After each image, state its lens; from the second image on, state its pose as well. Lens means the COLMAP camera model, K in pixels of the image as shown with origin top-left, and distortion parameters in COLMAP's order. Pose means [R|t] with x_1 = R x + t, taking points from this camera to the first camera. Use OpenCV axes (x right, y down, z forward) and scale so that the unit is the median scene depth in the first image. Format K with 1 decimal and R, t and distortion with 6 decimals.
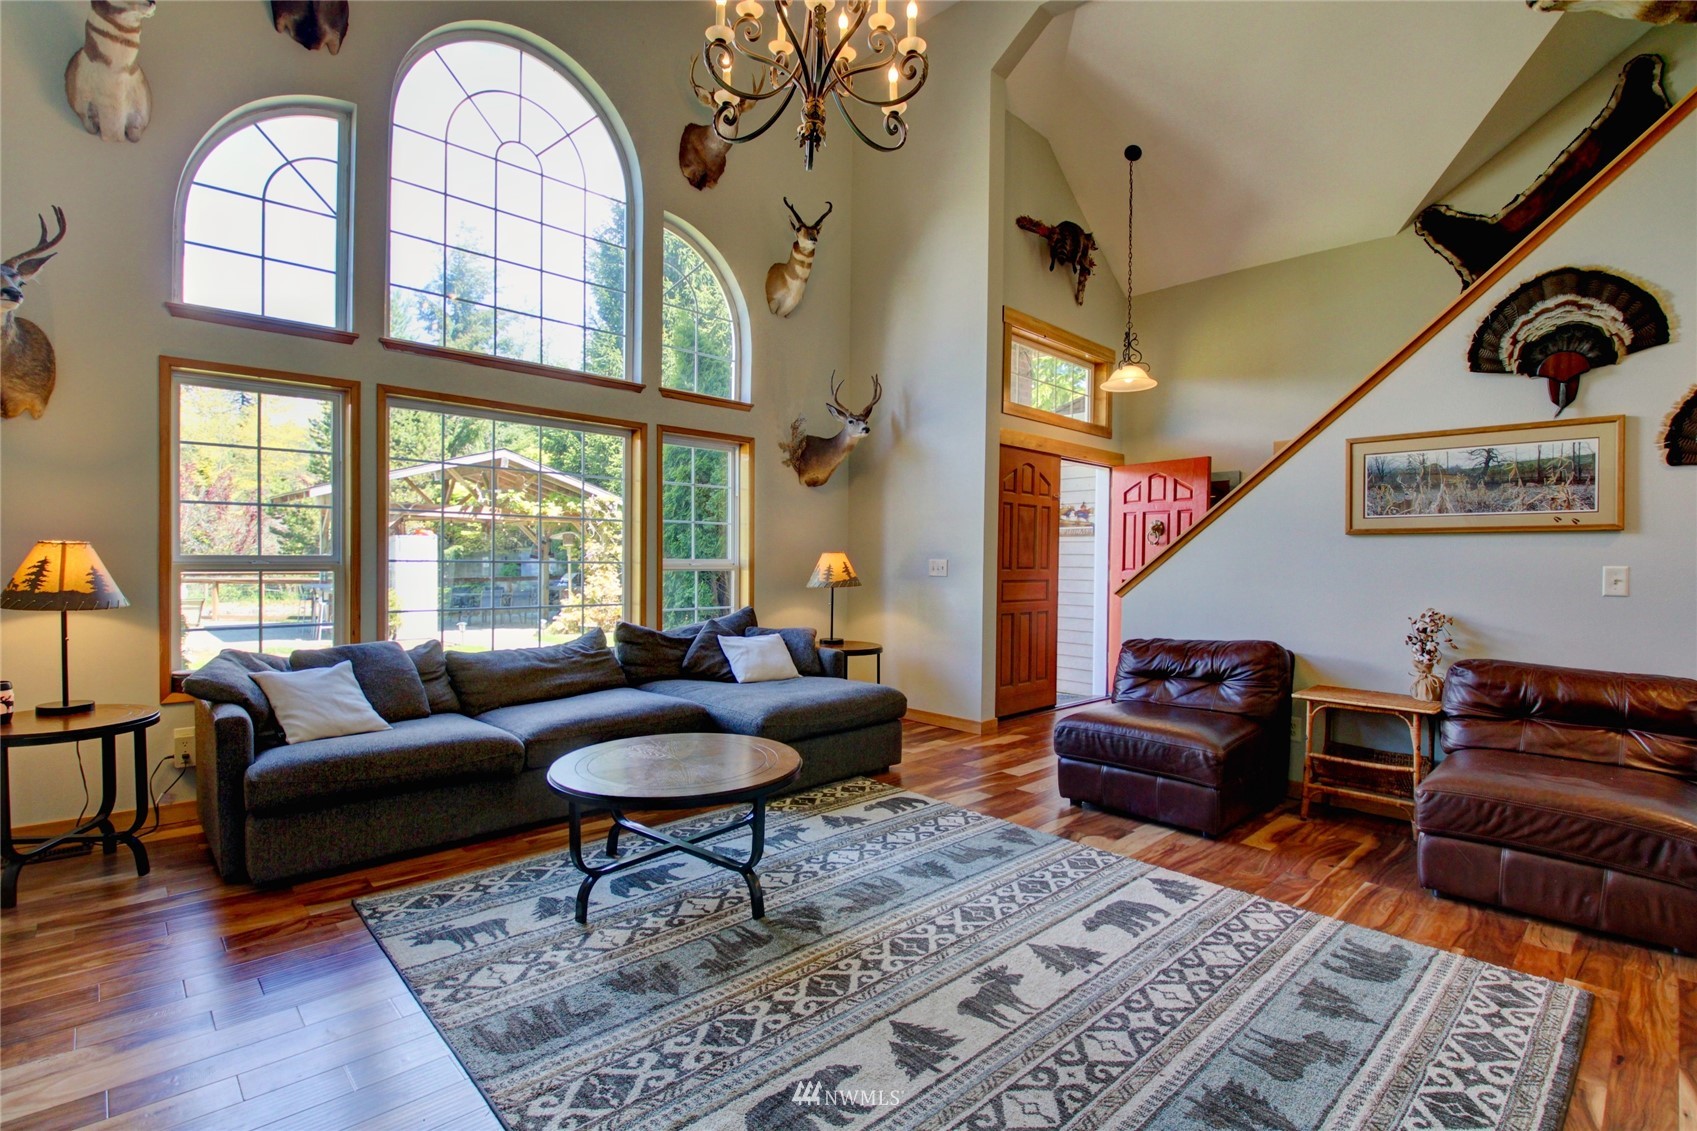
lens RADIAL K [[799.5, 0, 853.8], [0, 799.5, 565.0], [0, 0, 1]] dist [-0.000218, -0.018154]
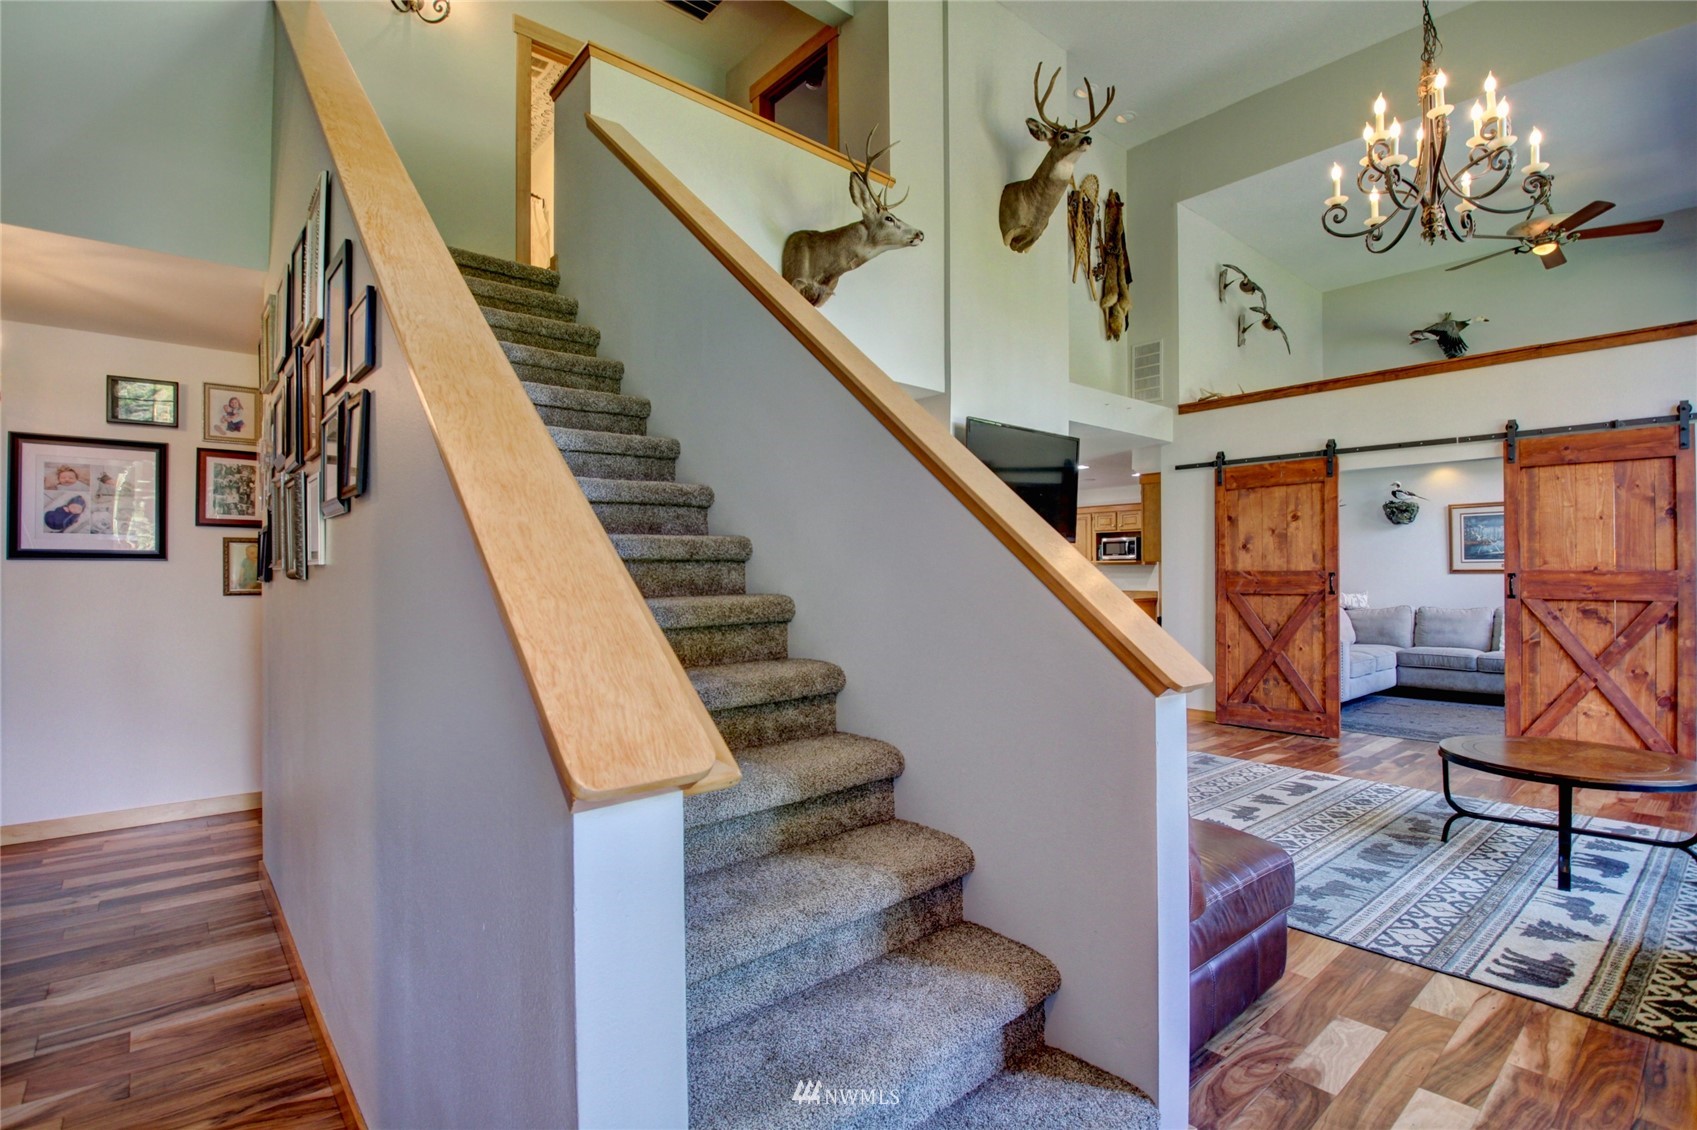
lens RADIAL K [[799.5, 0, 856.6], [0, 799.5, 567.8], [0, 0, 1]] dist [-0.000218, -0.018154]
pose [[-0.998874, -0.007820, 0.046784, 0.610156], [-0.007553, 0.999954, 0.005892, -0.018958], [-0.046828, 0.005532, -0.998888, 1.779444]]
